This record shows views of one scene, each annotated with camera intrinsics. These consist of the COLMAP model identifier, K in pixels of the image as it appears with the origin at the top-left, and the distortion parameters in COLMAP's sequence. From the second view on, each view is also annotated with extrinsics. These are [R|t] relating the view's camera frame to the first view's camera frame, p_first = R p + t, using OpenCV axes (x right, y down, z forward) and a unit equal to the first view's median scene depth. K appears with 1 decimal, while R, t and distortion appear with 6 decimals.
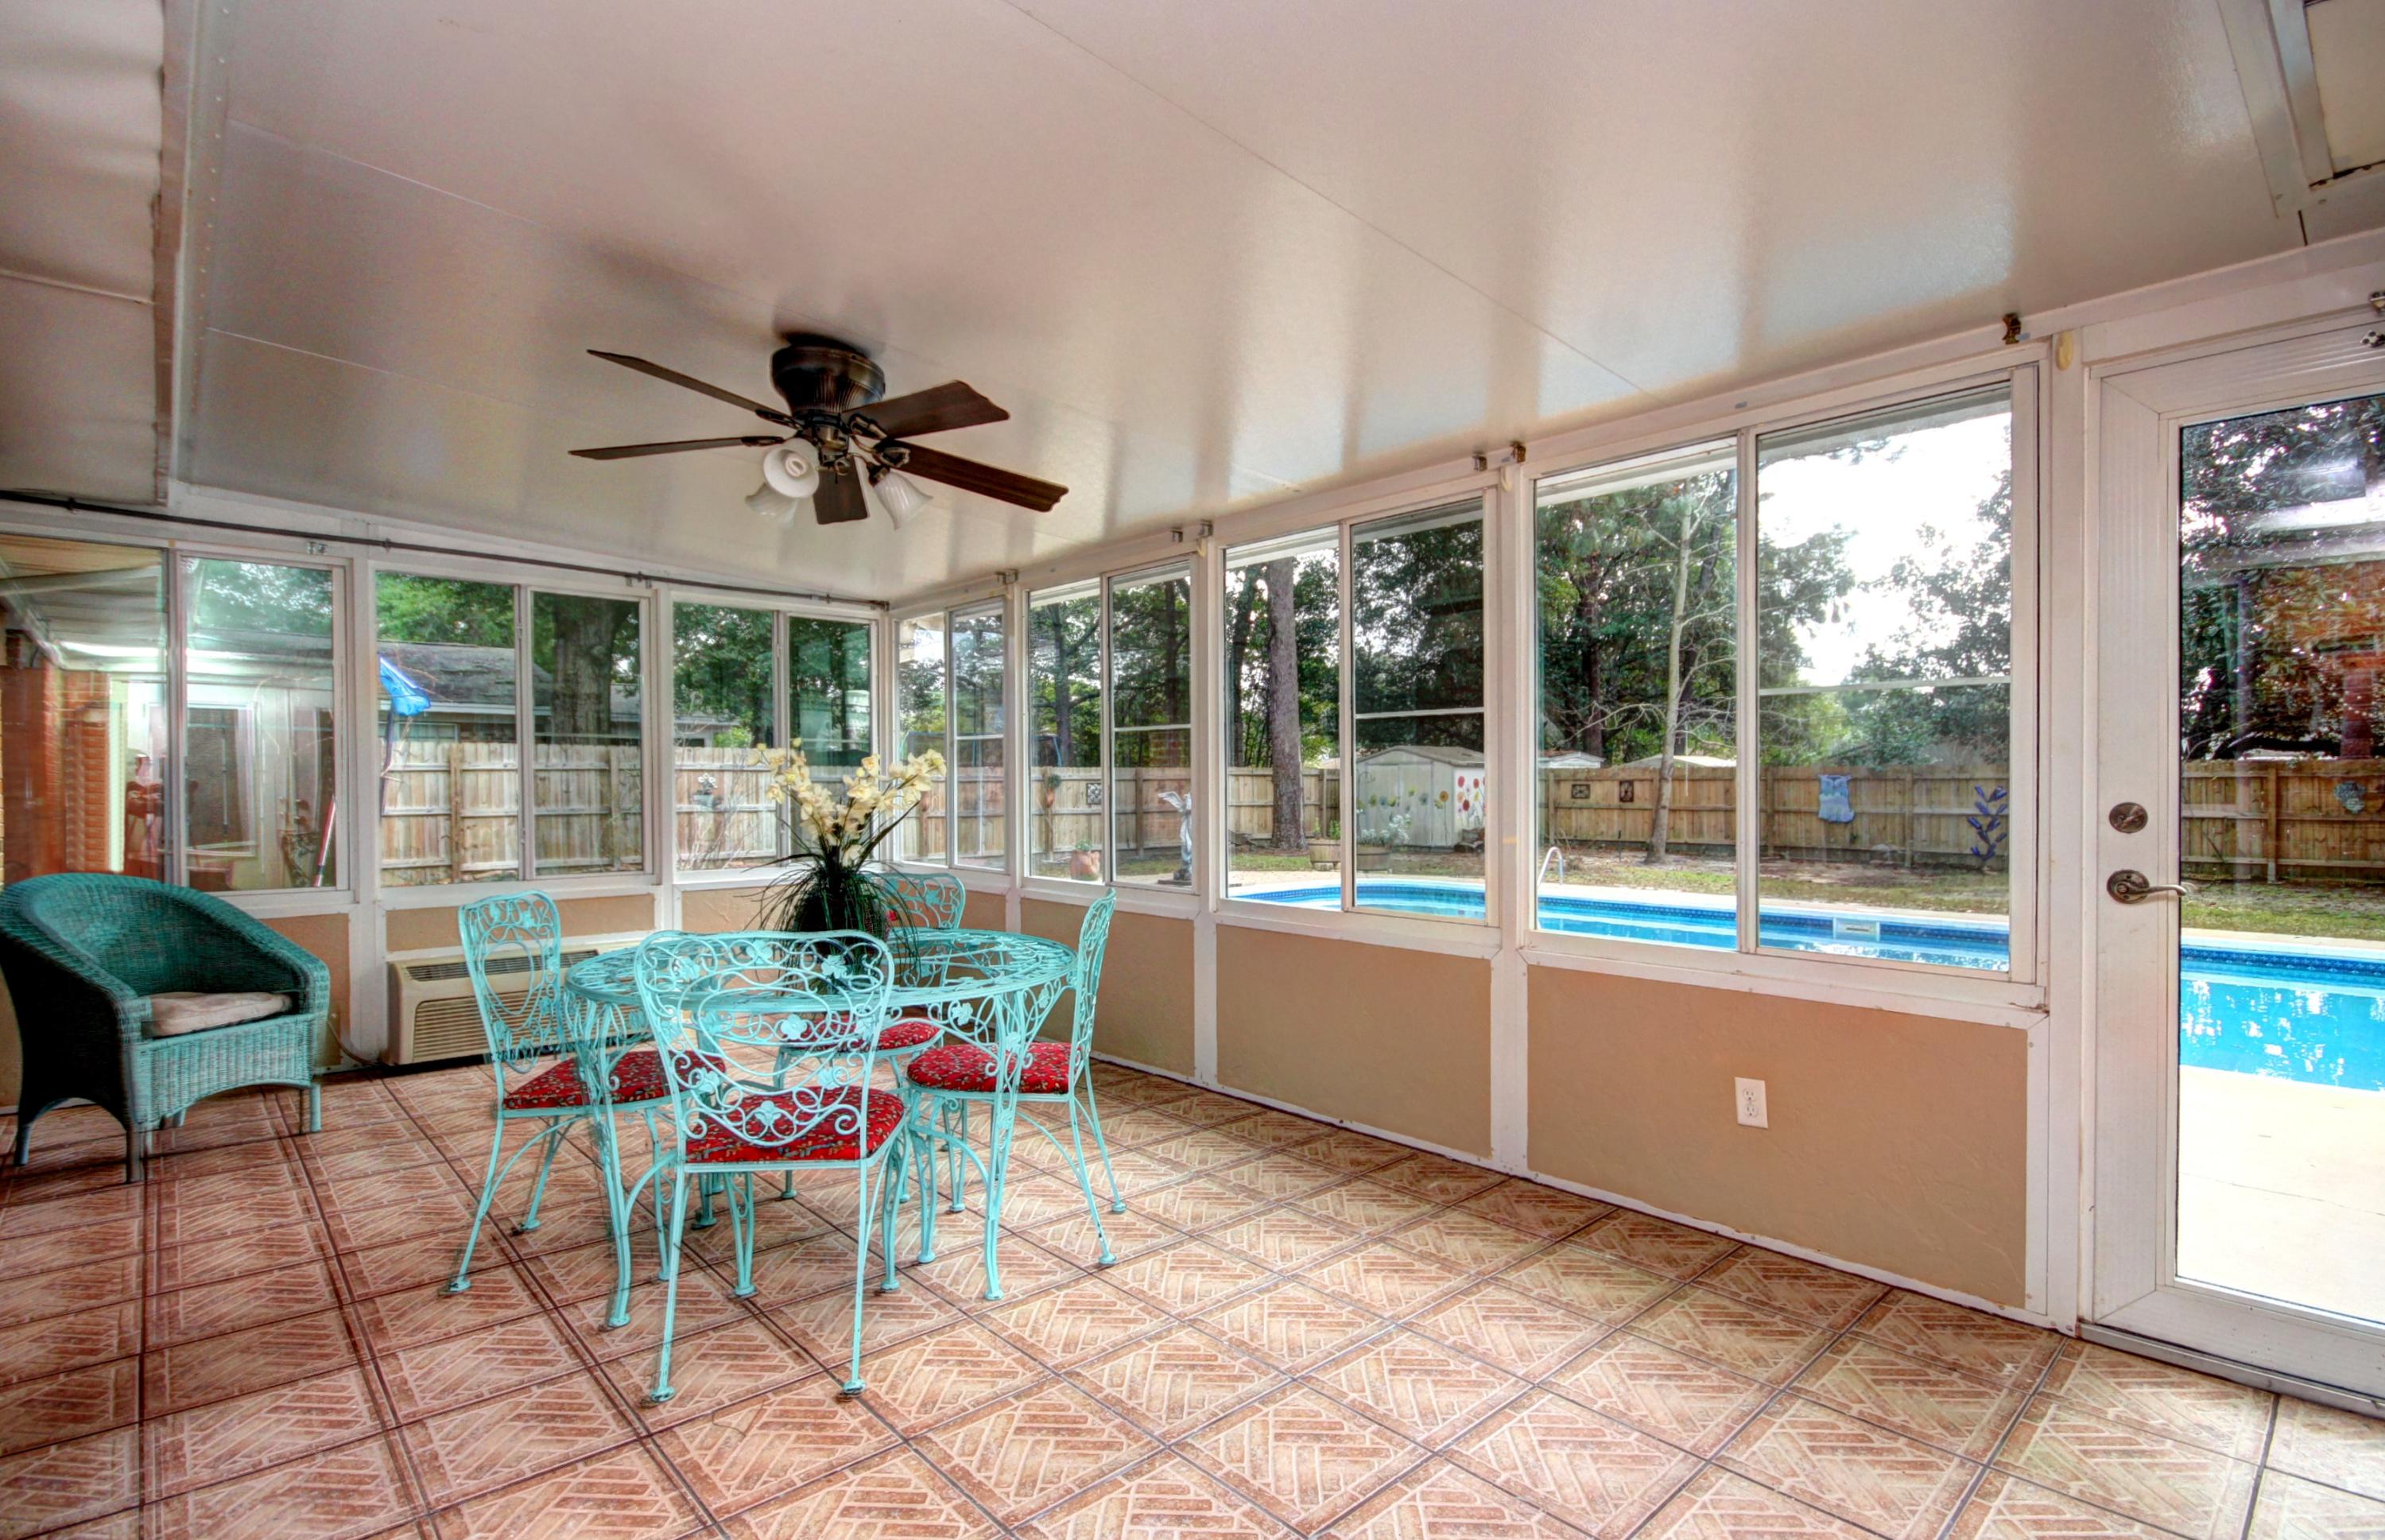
lens RADIAL K [[1125.6, 0, 1195.9], [0, 1125.6, 774.5], [0, 0, 1]] dist [-0.011769, -0.001887]
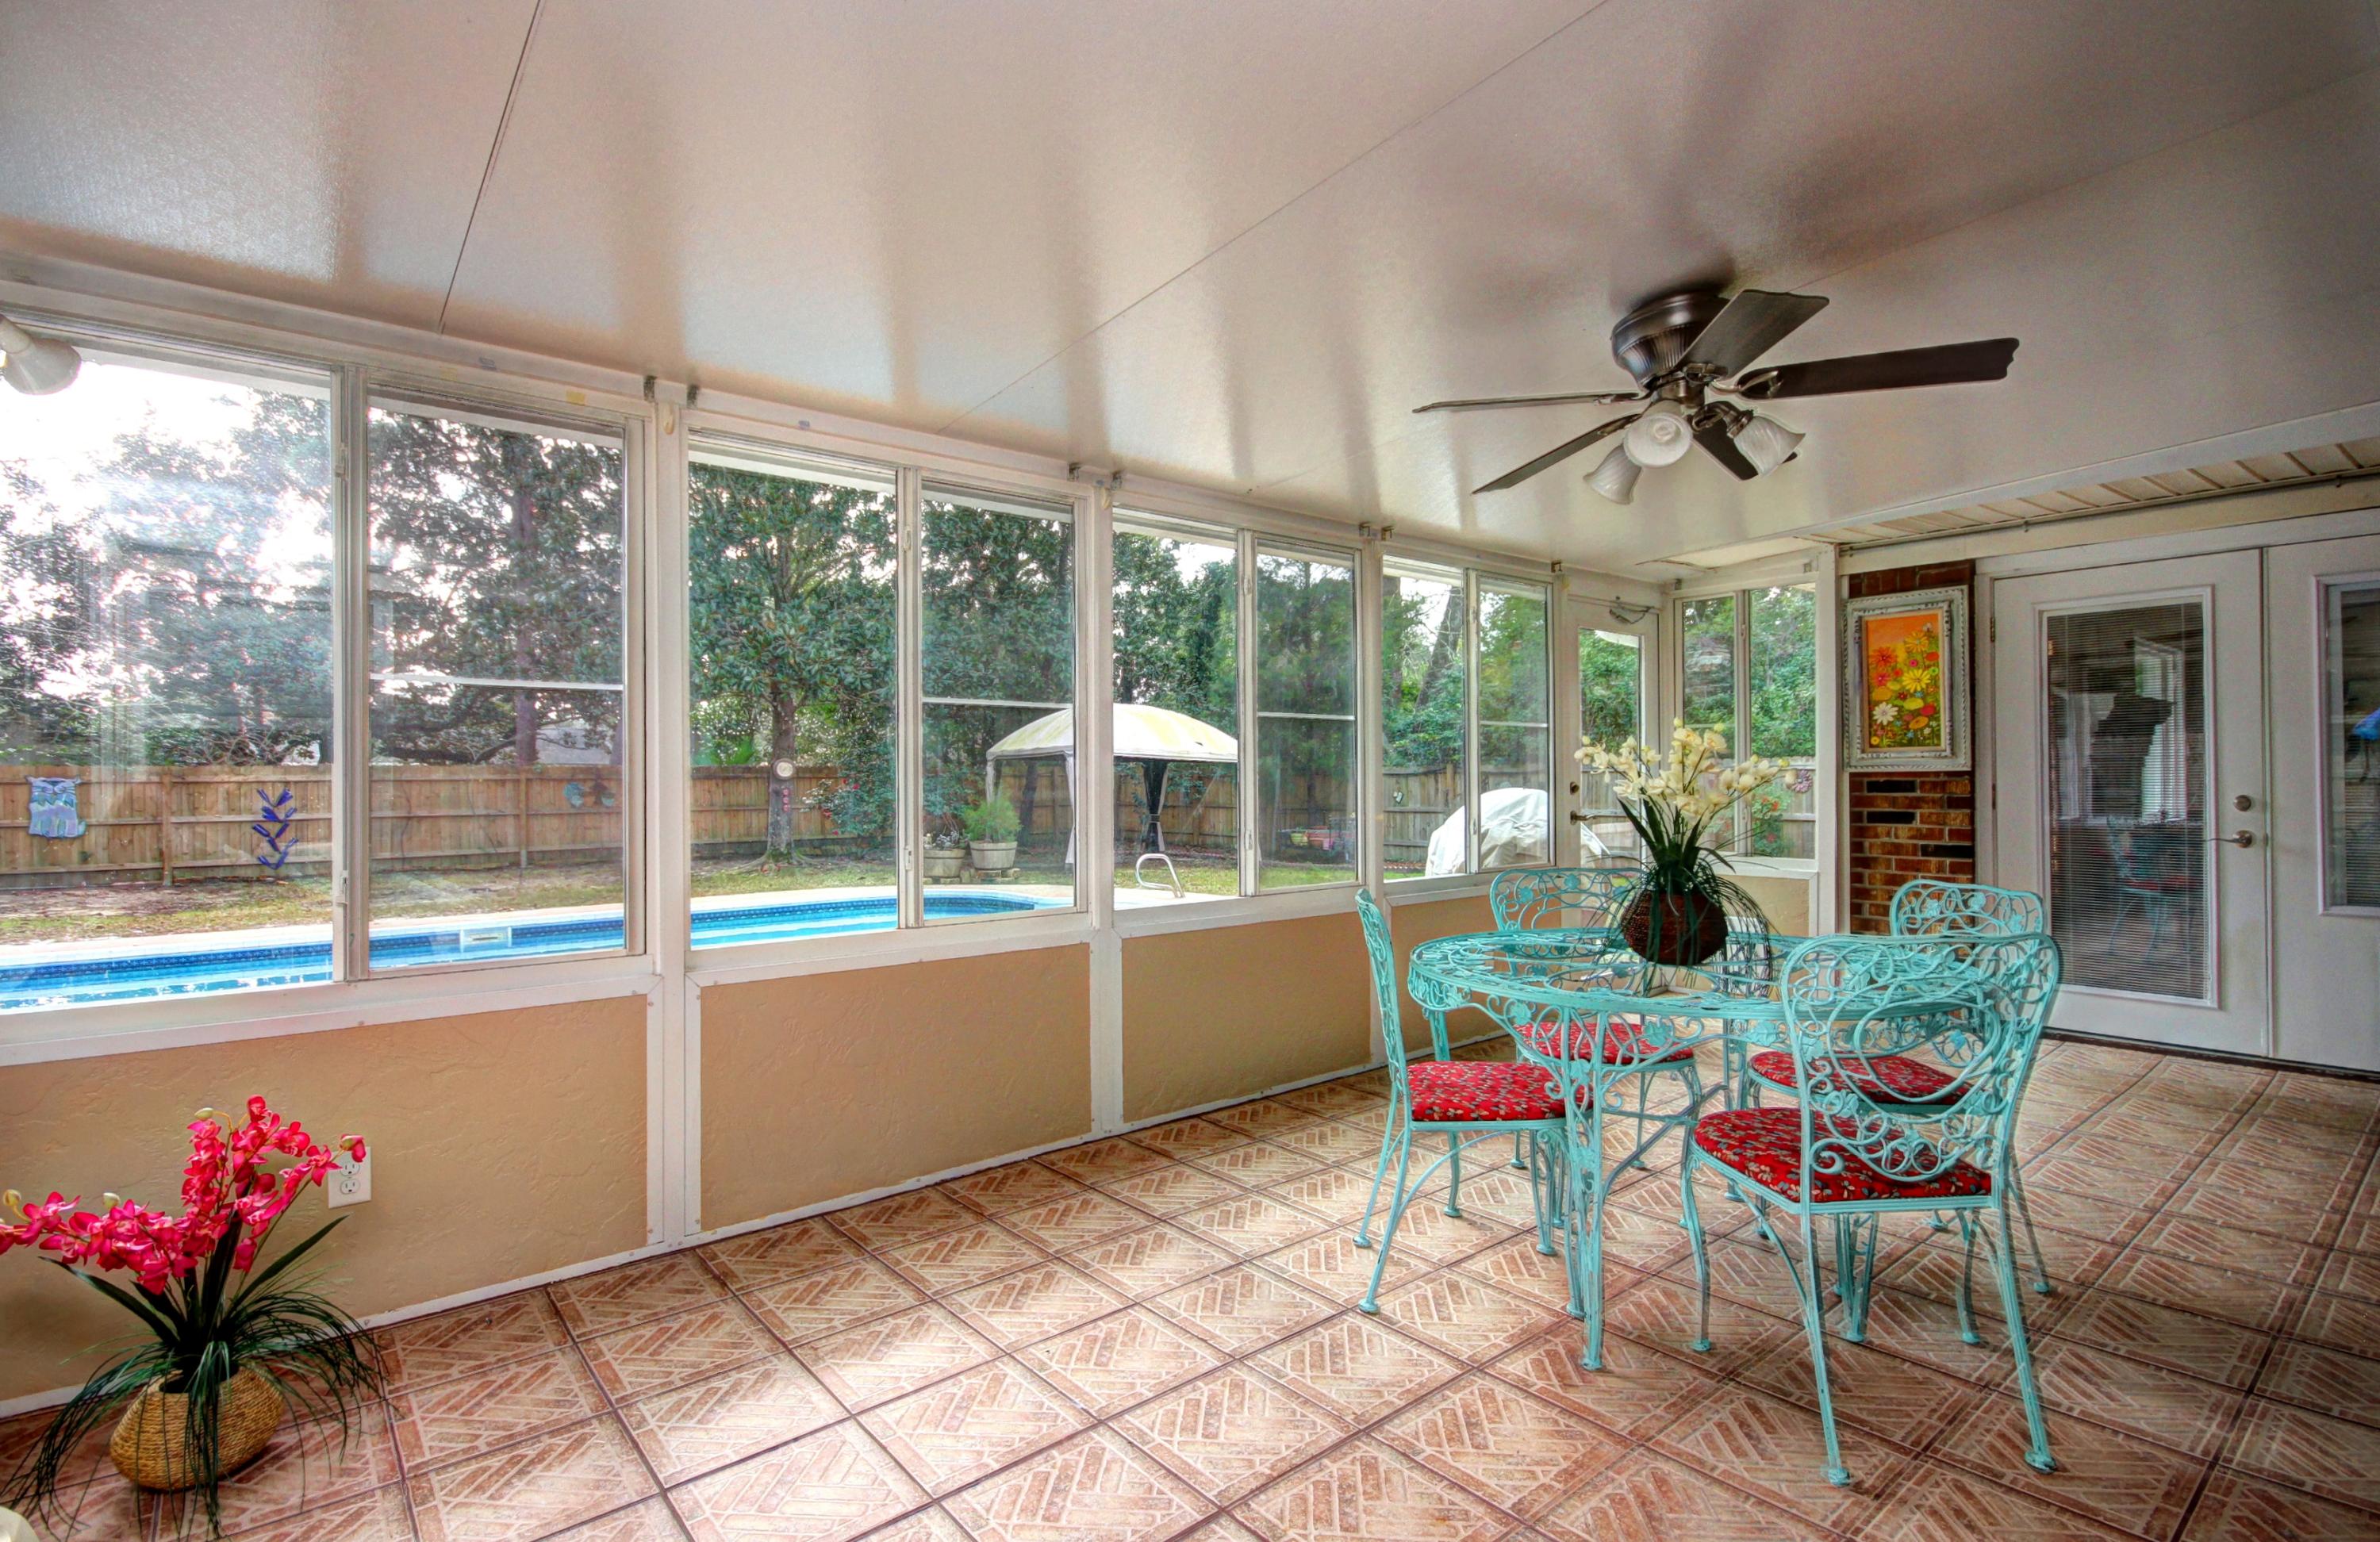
lens RADIAL K [[1123.2, 0, 1195.7], [0, 1123.2, 777.3], [0, 0, 1]] dist [-0.011769, -0.001887]
pose [[0.038131, 0.001226, 0.999272, -0.178772], [0.000745, 0.999999, -0.001256, 0.001922], [-0.999272, 0.000793, 0.038130, 0.193853]]
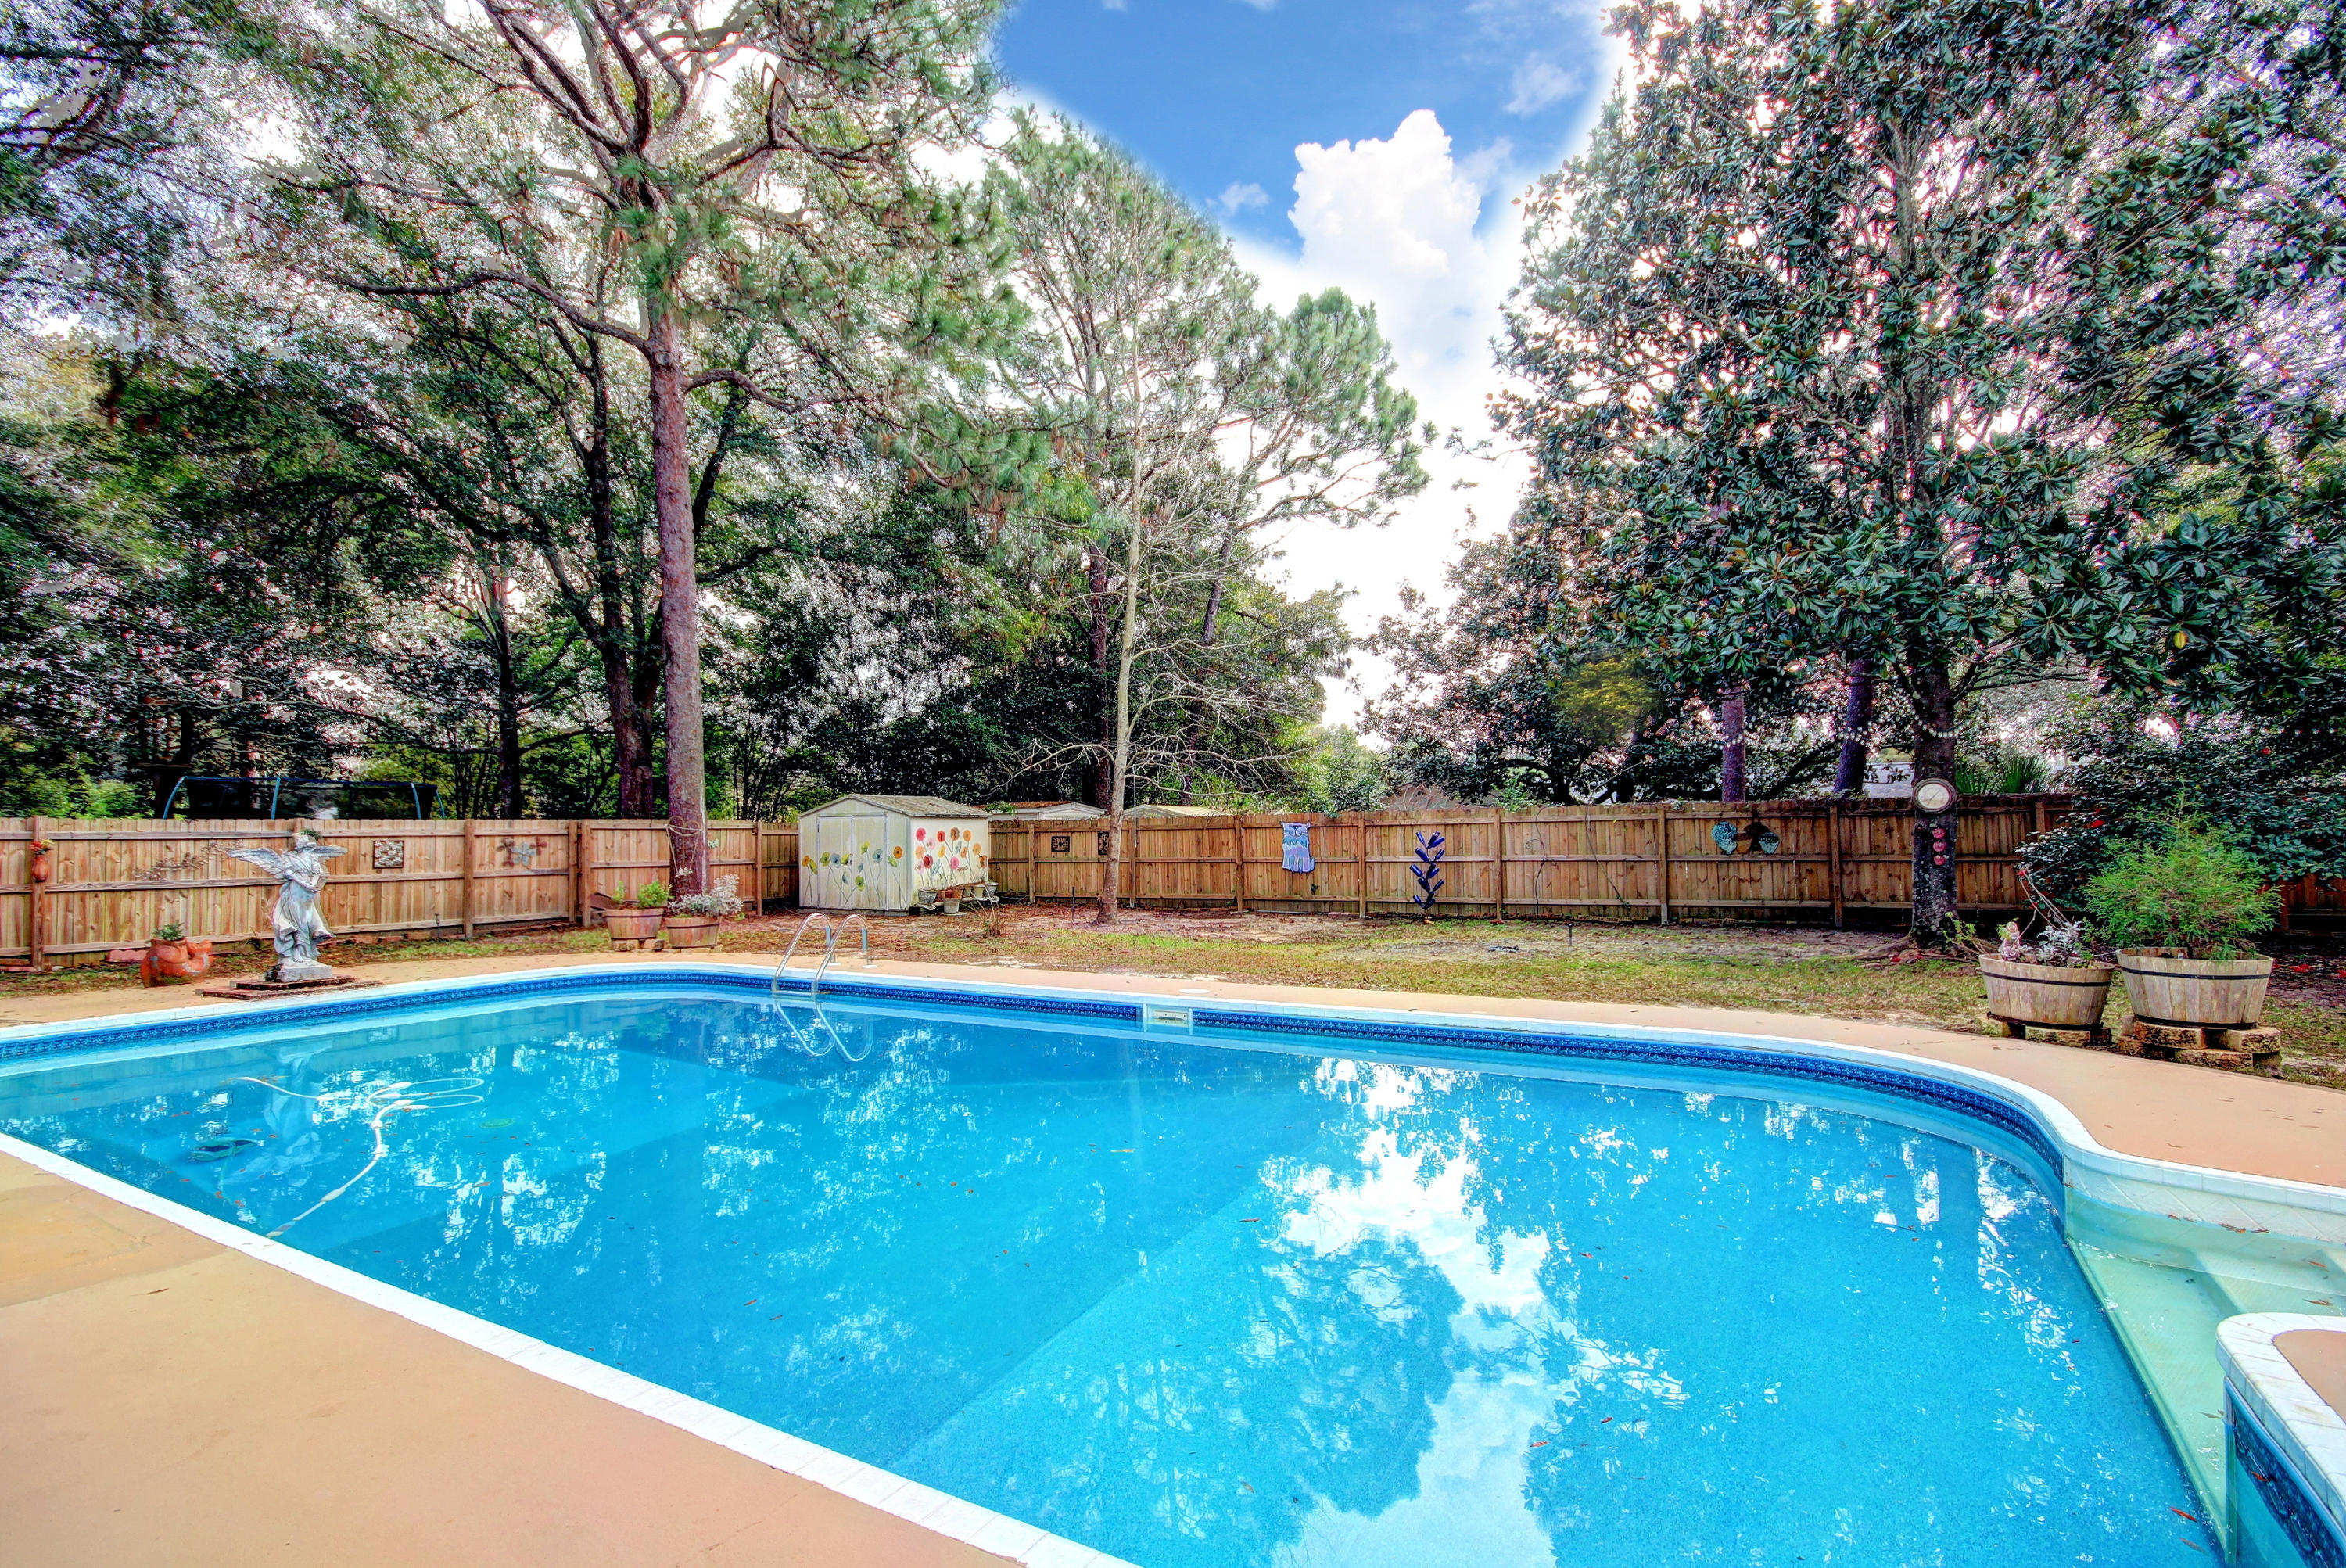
lens RADIAL K [[1095.9, 0, 1172.4], [0, 1095.9, 777.0], [0, 0, 1]] dist [-0.003778, -0.000317]
pose [[0.949571, 0.005552, 0.313503, 0.189617], [0.010292, 0.998753, -0.048862, 0.006521], [-0.313383, 0.049624, 0.948329, 0.155106]]
